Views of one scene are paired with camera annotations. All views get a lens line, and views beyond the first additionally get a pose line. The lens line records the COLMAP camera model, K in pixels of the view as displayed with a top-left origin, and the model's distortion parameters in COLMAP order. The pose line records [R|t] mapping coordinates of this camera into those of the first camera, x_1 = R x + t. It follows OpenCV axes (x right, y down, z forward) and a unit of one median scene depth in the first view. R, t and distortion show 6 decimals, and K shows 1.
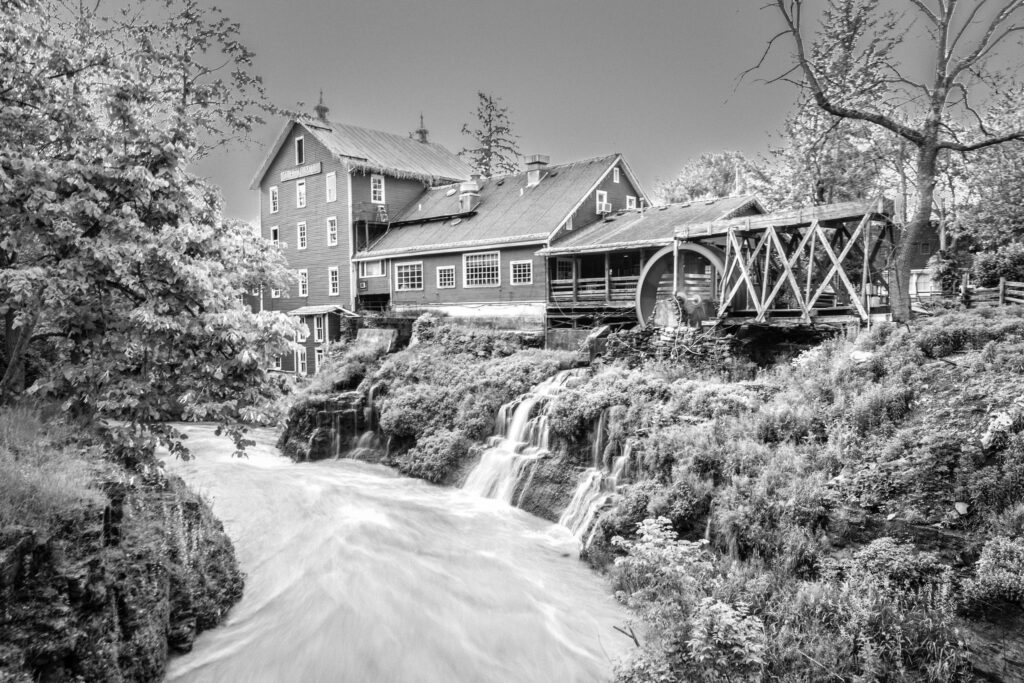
lens RADIAL K [[747.0, 0, 512.0], [0, 747.0, 341.5], [0, 0, 1]] dist [0.015689, 0.005493]
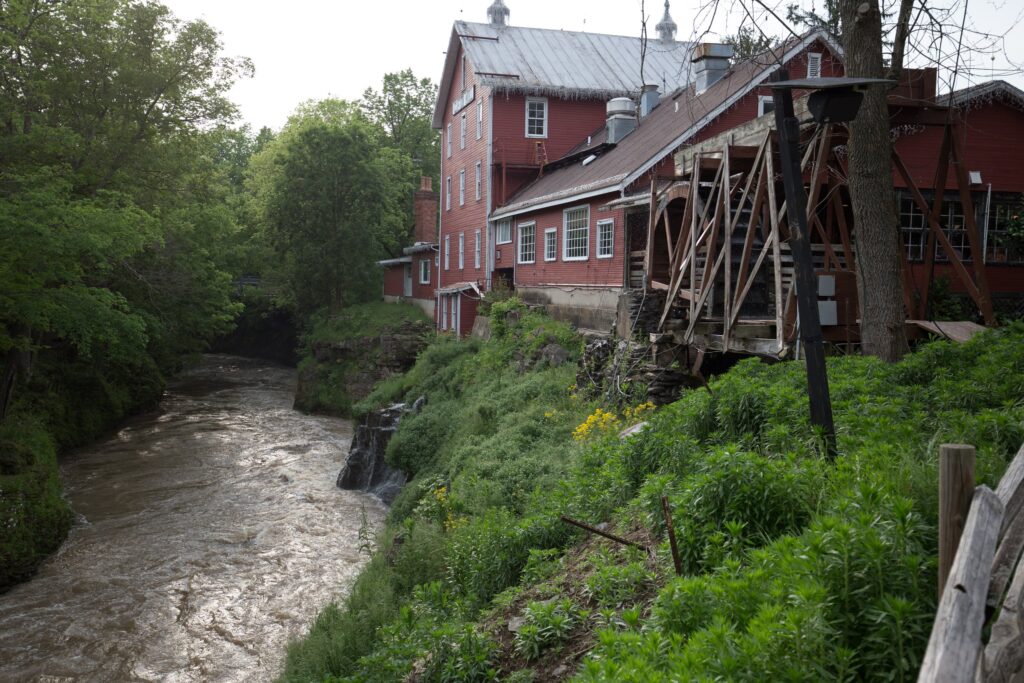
lens RADIAL K [[1000.6, 0, 512.0], [0, 1000.6, 341.5], [0, 0, 1]] dist [0.003544, 0.001760]
pose [[0.848775, 0.056186, -0.525760, 0.315671], [-0.047736, 0.998420, 0.029633, -0.022099], [0.526594, -0.000054, 0.850117, 0.200776]]
